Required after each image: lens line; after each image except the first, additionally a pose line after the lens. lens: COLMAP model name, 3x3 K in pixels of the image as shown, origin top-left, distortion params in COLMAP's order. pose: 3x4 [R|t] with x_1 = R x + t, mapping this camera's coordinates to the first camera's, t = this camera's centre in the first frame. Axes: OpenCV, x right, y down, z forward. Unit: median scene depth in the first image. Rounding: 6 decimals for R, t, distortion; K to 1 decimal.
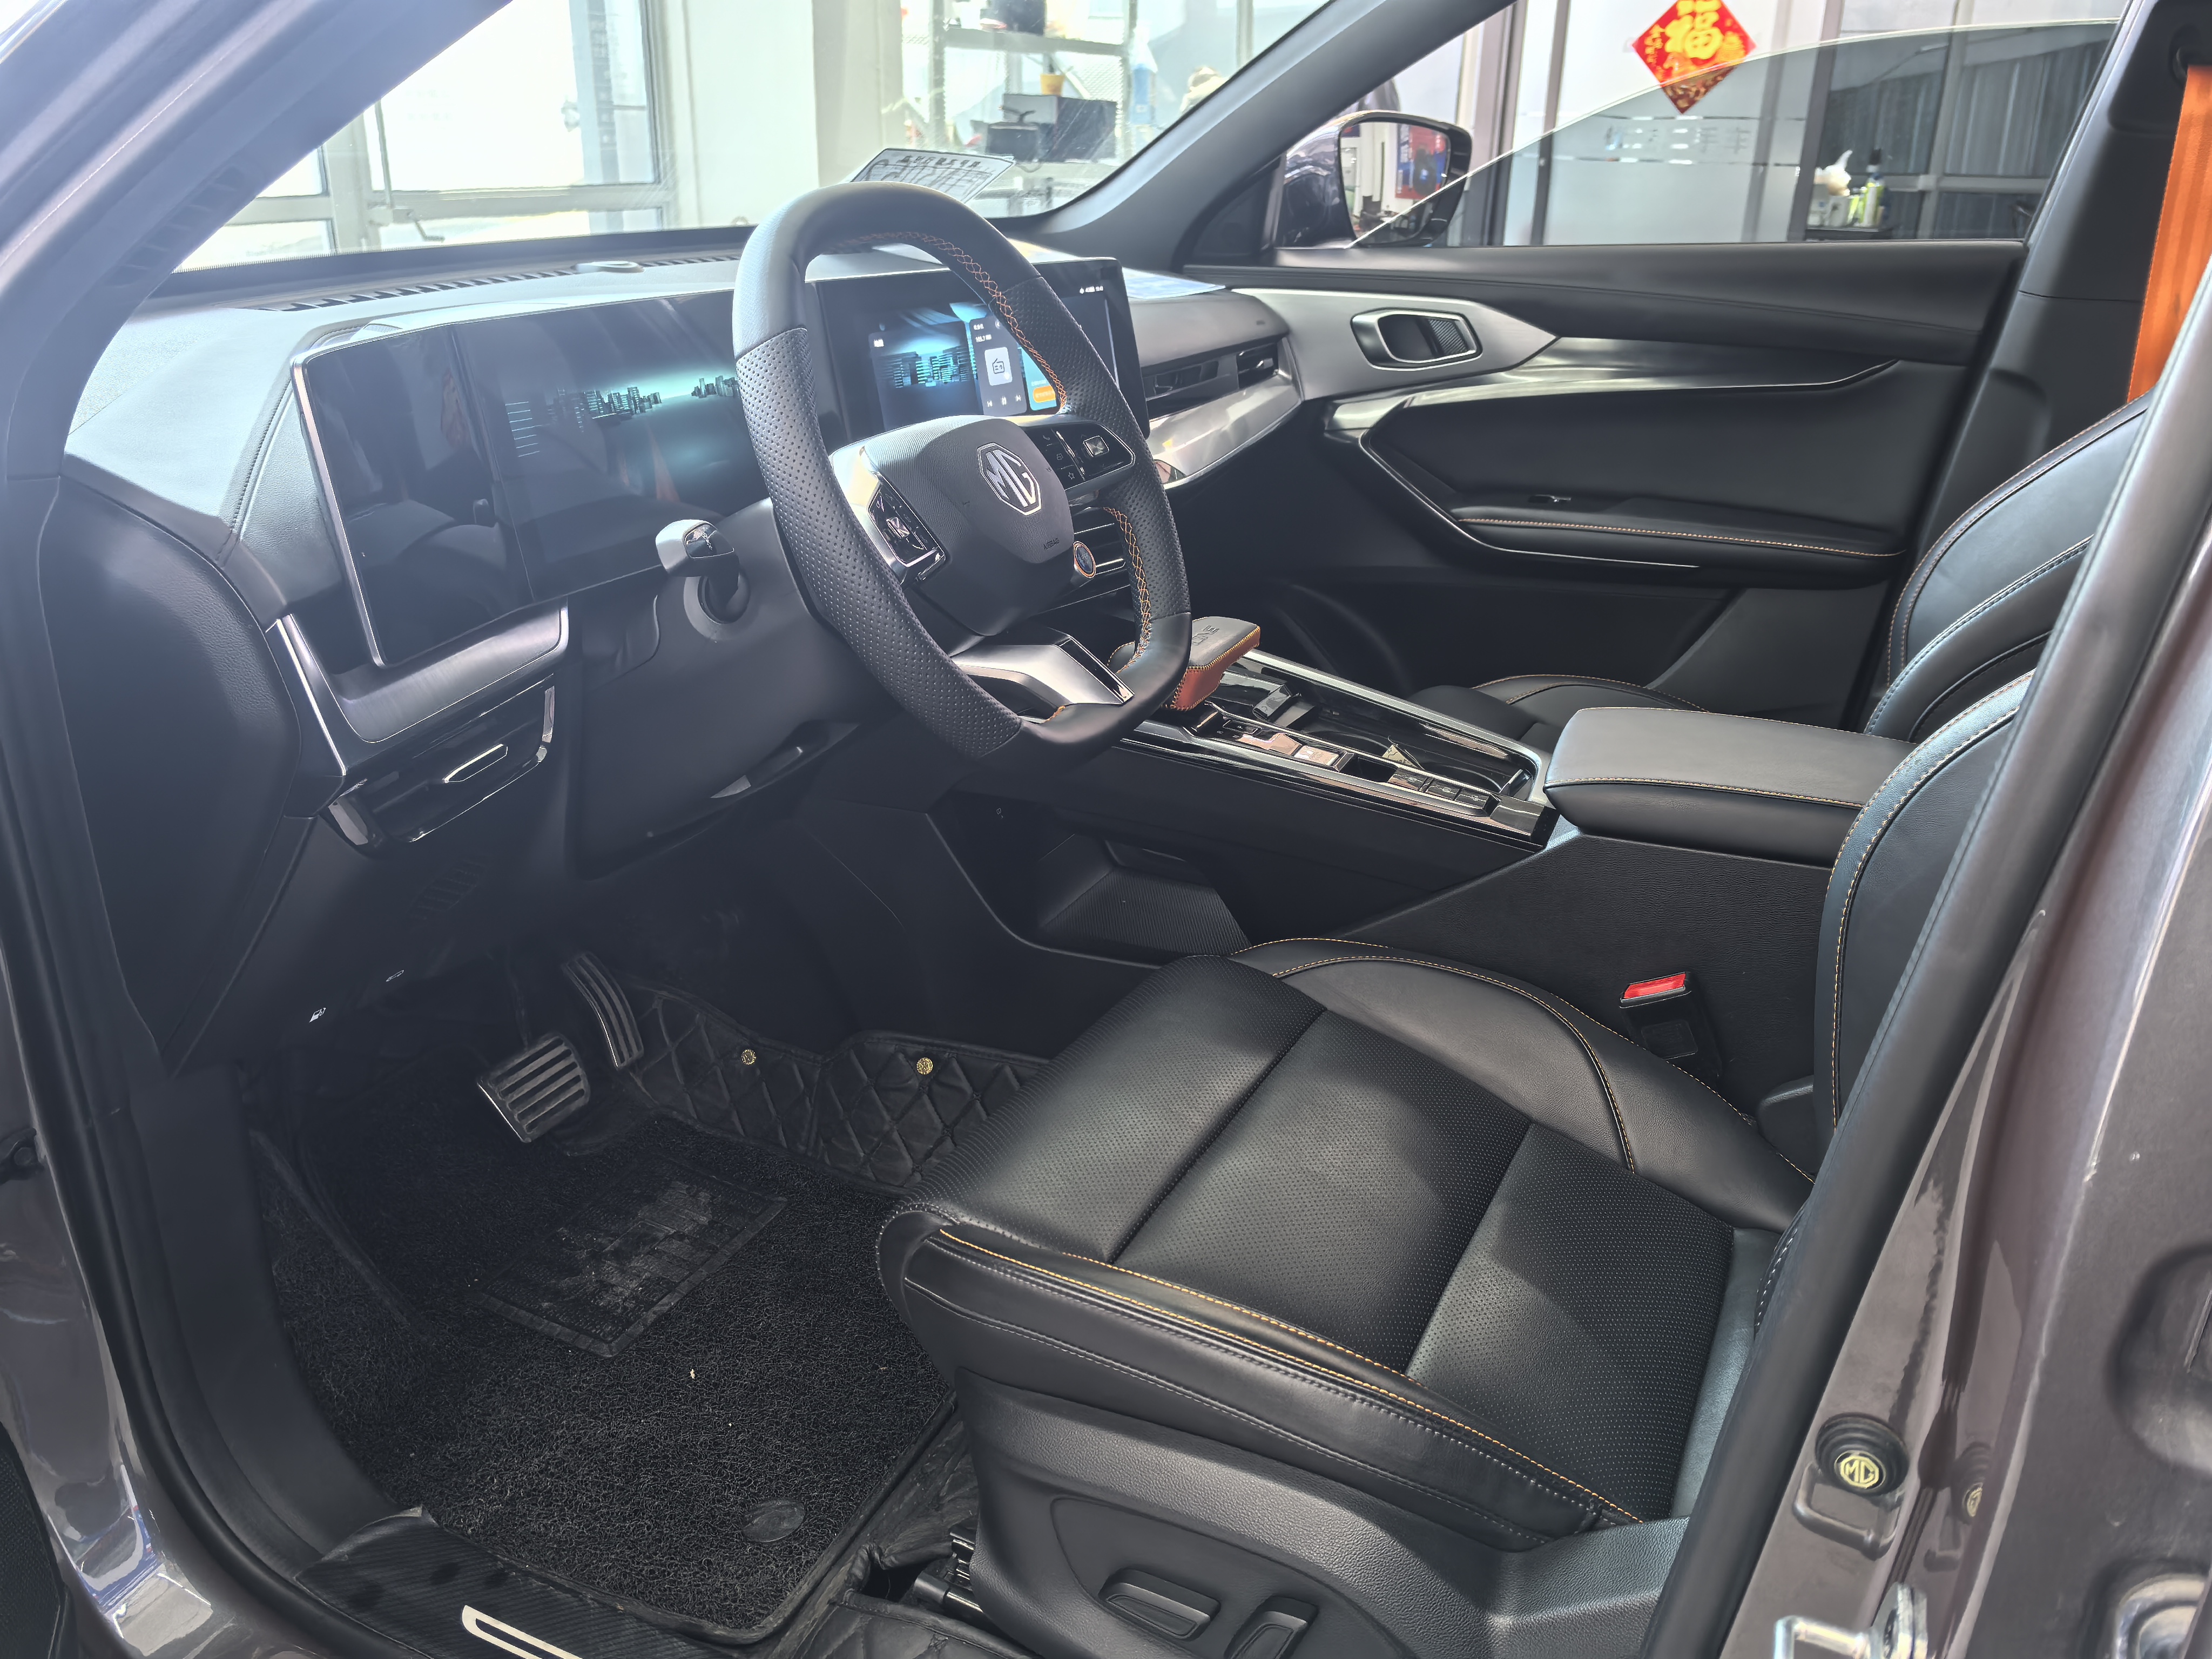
lens RADIAL K [[1716.0, 0, 1090.2], [0, 1716.0, 824.8], [0, 0, 1]] dist [0.082508, -0.106883]
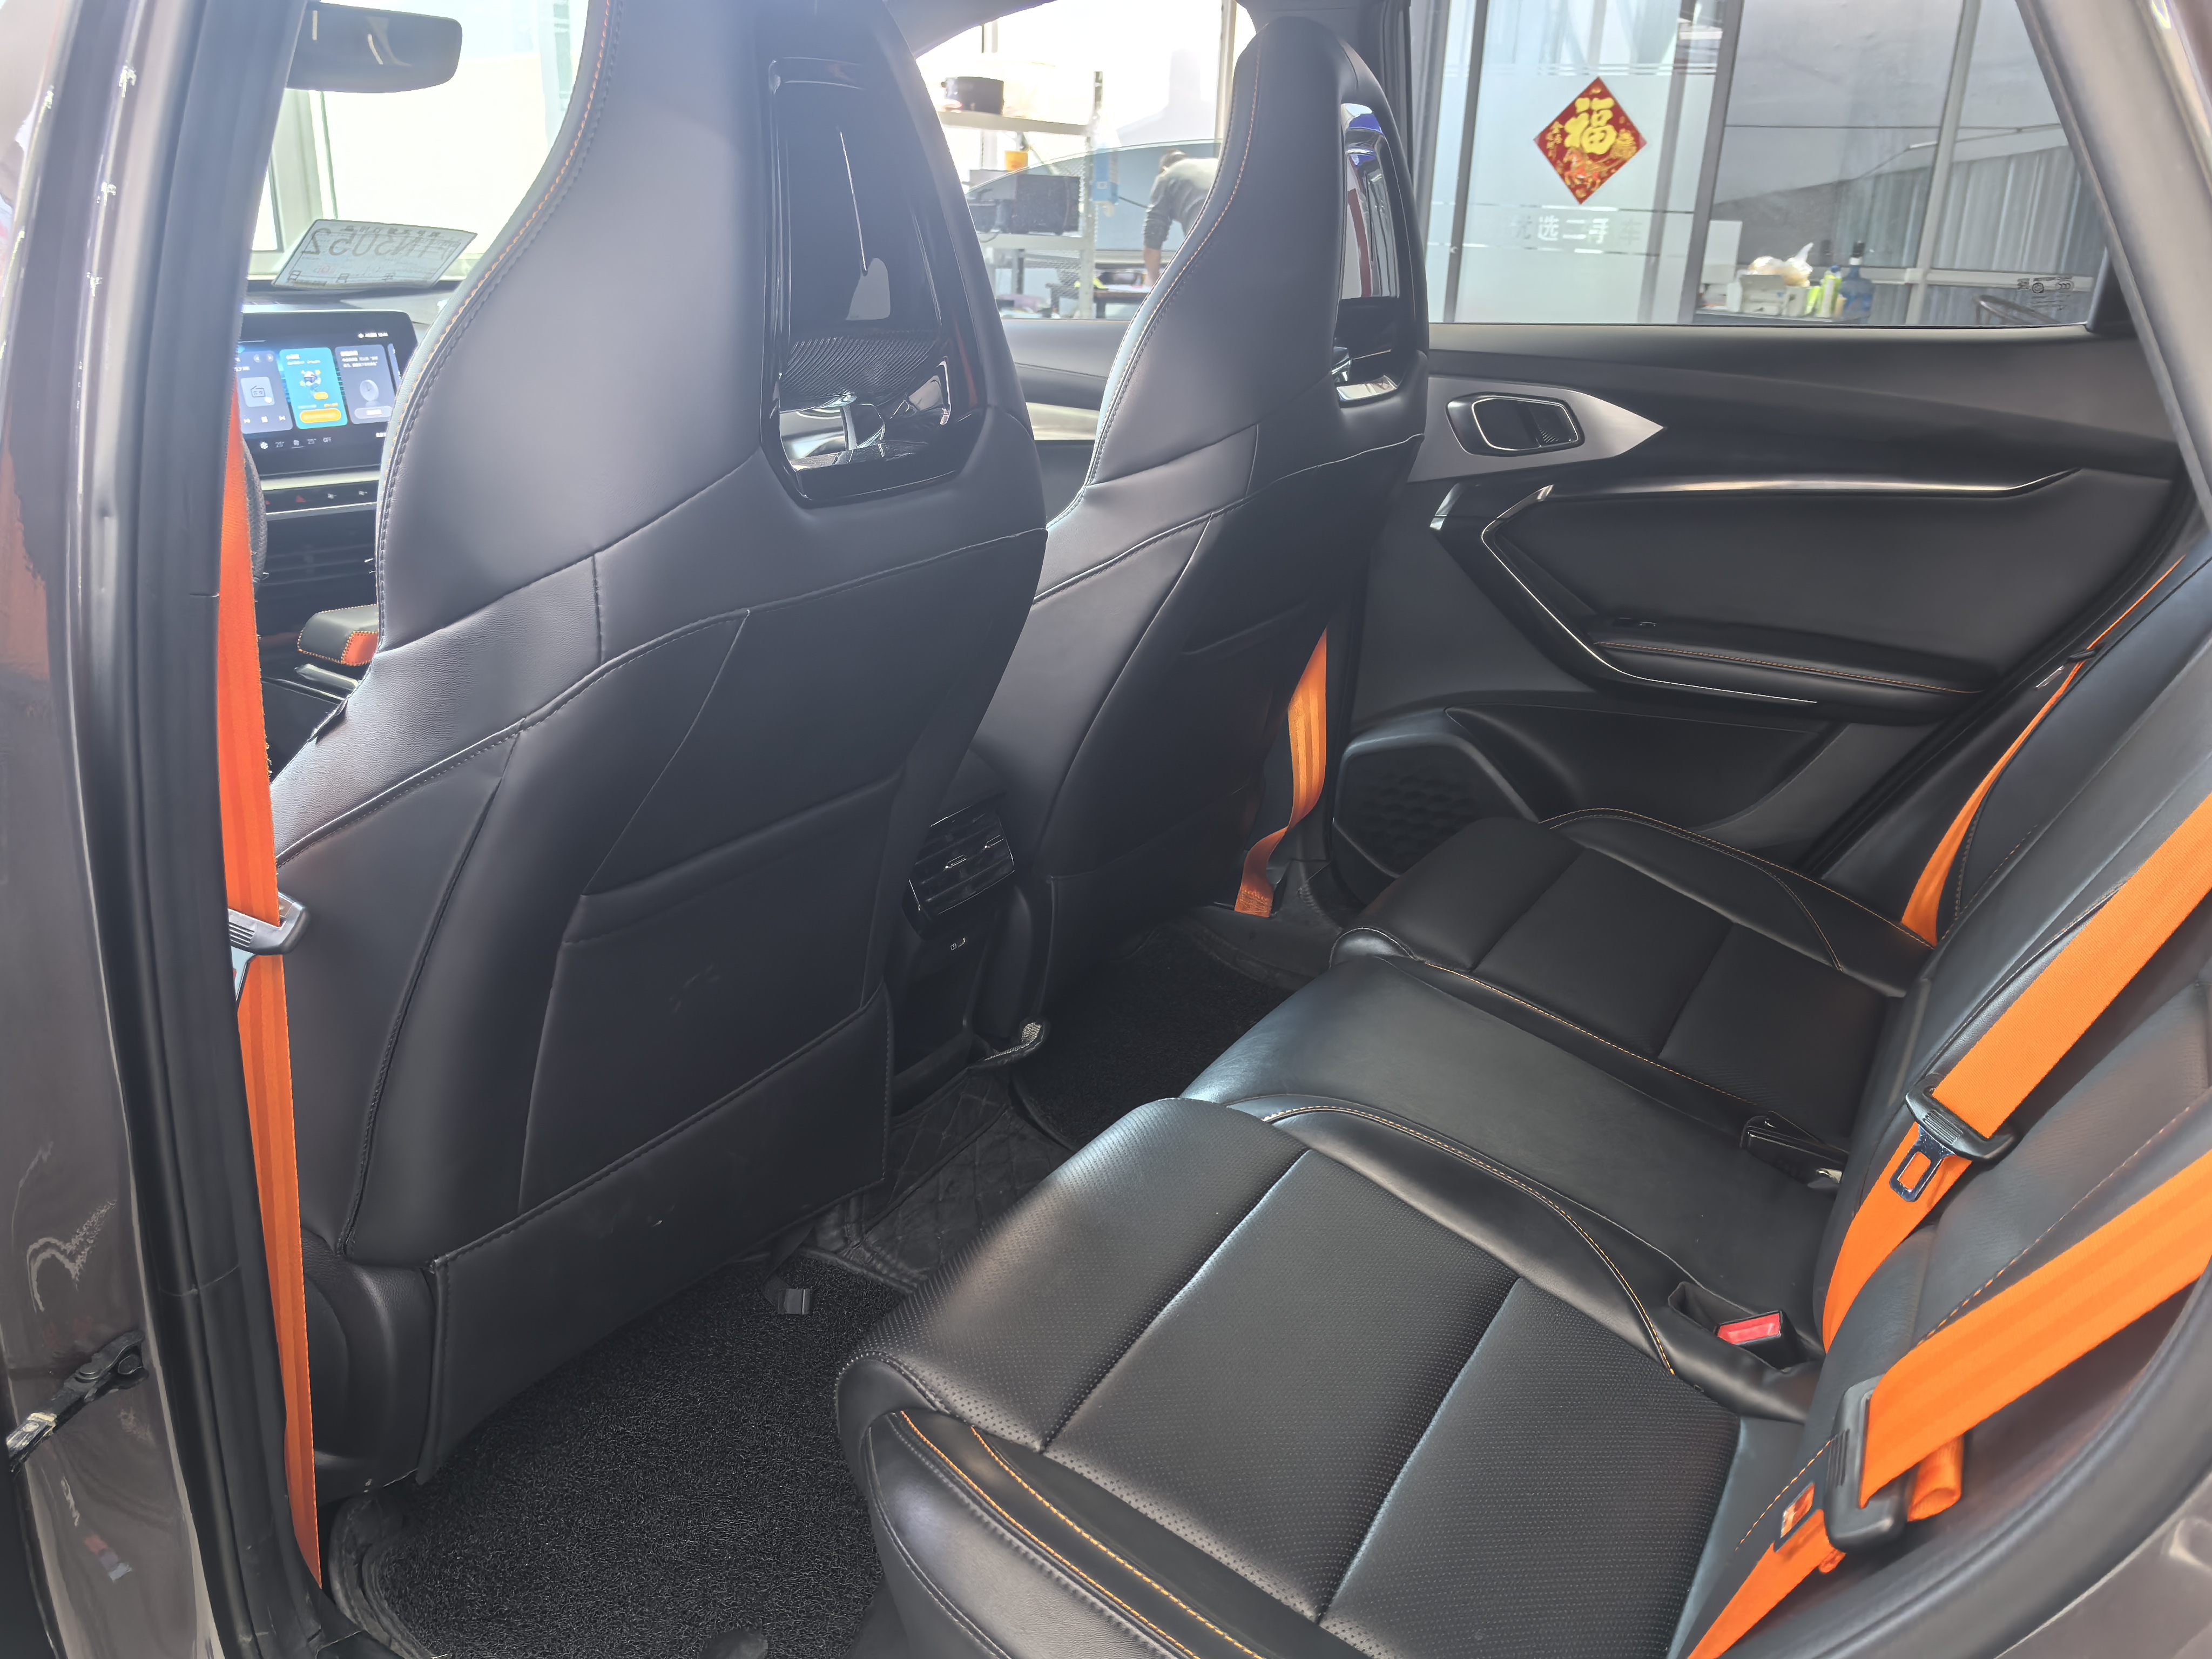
lens RADIAL K [[1713.5, 0, 1106.0], [0, 1713.5, 829.5], [0, 0, 1]] dist [0.089718, -0.084537]
pose [[0.998650, 0.039140, -0.034146, 0.106919], [-0.040253, 0.998659, -0.032545, 0.012240], [0.032827, 0.033876, 0.998887, -0.042441]]
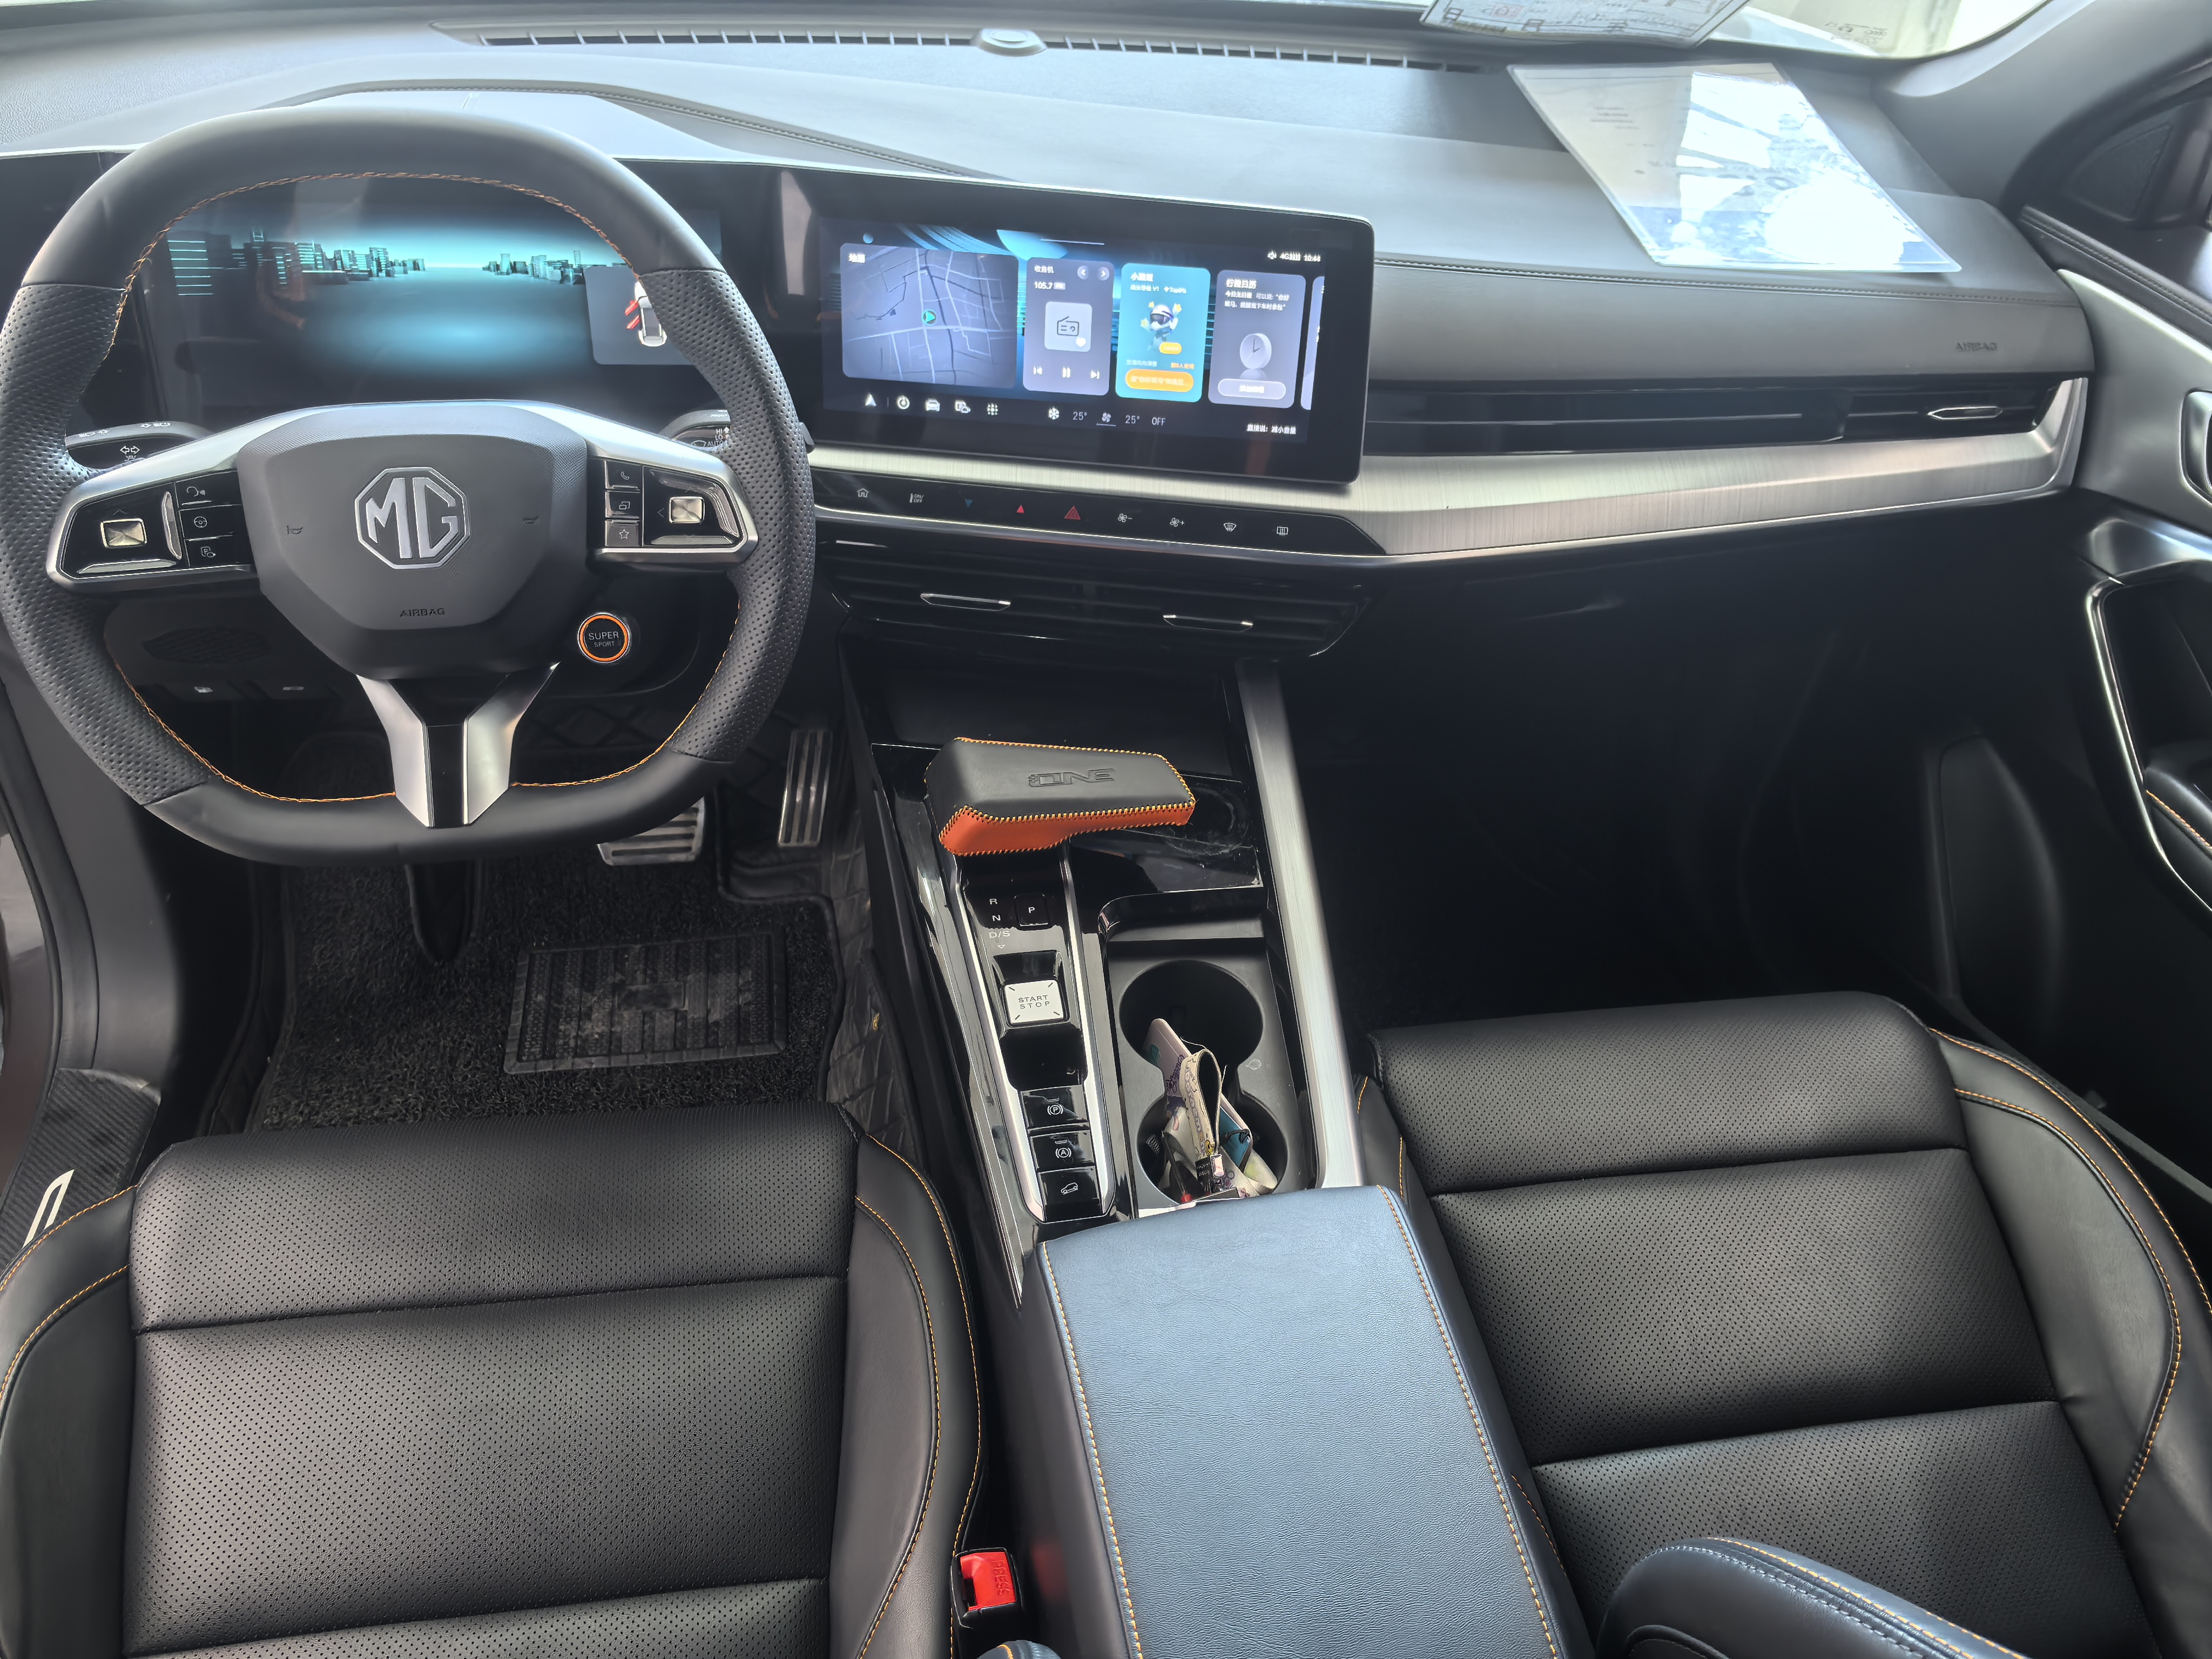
lens RADIAL K [[1716.0, 0, 1090.2], [0, 1716.0, 824.8], [0, 0, 1]] dist [0.082508, -0.106883]
pose [[0.601438, 0.520450, -0.606139, 0.088791], [-0.365857, 0.853892, 0.370159, -0.061986], [0.710226, -0.000867, 0.703973, 0.082225]]
